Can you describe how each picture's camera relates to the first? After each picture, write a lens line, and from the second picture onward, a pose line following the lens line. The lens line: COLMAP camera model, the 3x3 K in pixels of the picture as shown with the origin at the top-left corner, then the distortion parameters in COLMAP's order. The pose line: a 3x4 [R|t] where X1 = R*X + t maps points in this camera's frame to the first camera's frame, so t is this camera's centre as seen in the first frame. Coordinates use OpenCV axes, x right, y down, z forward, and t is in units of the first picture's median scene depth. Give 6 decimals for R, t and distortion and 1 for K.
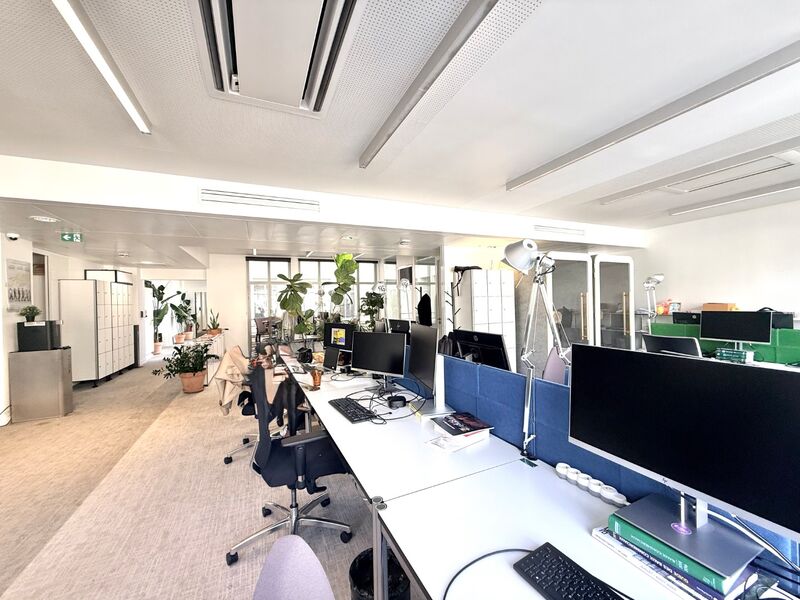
lens RADIAL K [[319.9, 0, 400.0], [0, 319.9, 300.0], [0, 0, 1]] dist [0.000839, -0.000064]
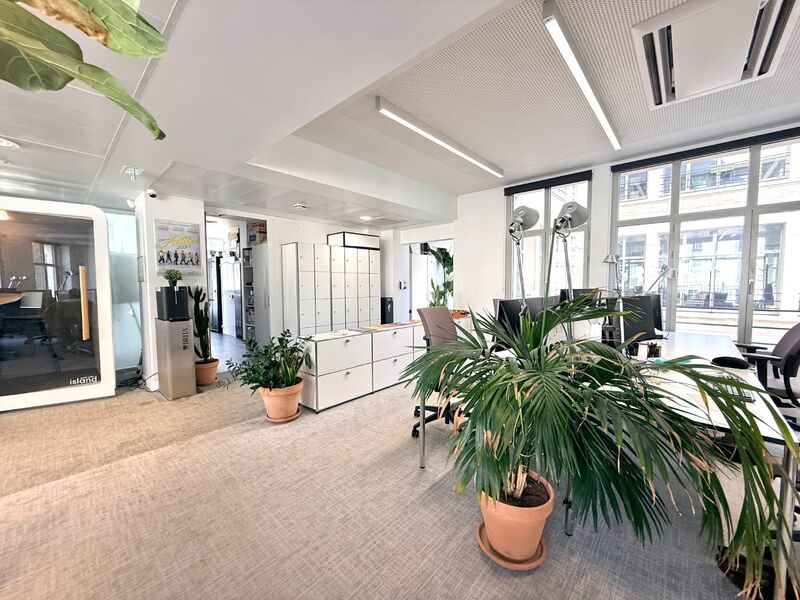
lens RADIAL K [[319.9, 0, 400.0], [0, 319.9, 300.0], [0, 0, 1]] dist [0.000839, -0.000064]
pose [[0.403281, 0.069100, -0.912464, -0.026754], [0.002913, 0.997043, 0.076792, 0.017847], [0.915072, -0.033627, 0.401887, 0.588640]]
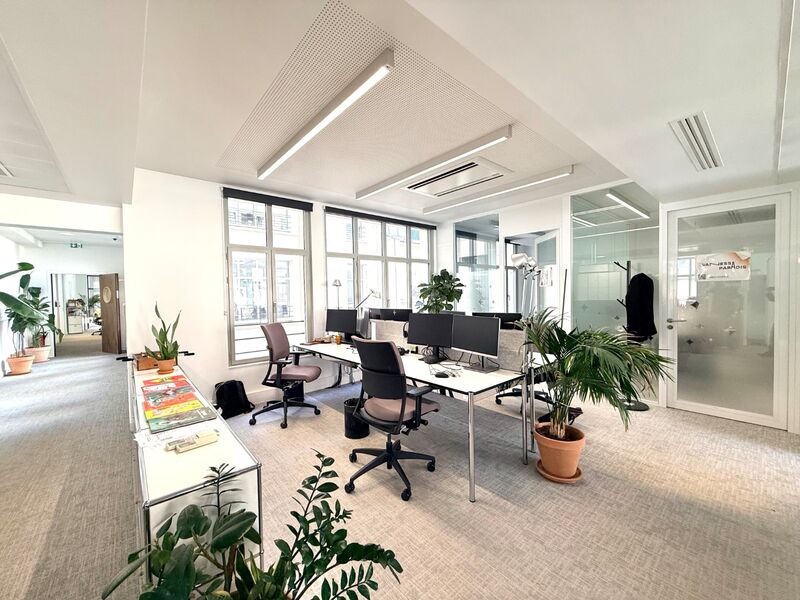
lens RADIAL K [[319.9, 0, 400.0], [0, 319.9, 300.0], [0, 0, 1]] dist [0.000839, -0.000064]
pose [[0.955957, 0.000114, 0.293507, -0.373660], [-0.004869, 0.999868, 0.015473, 0.015452], [-0.293466, -0.016221, 0.955832, 0.489044]]
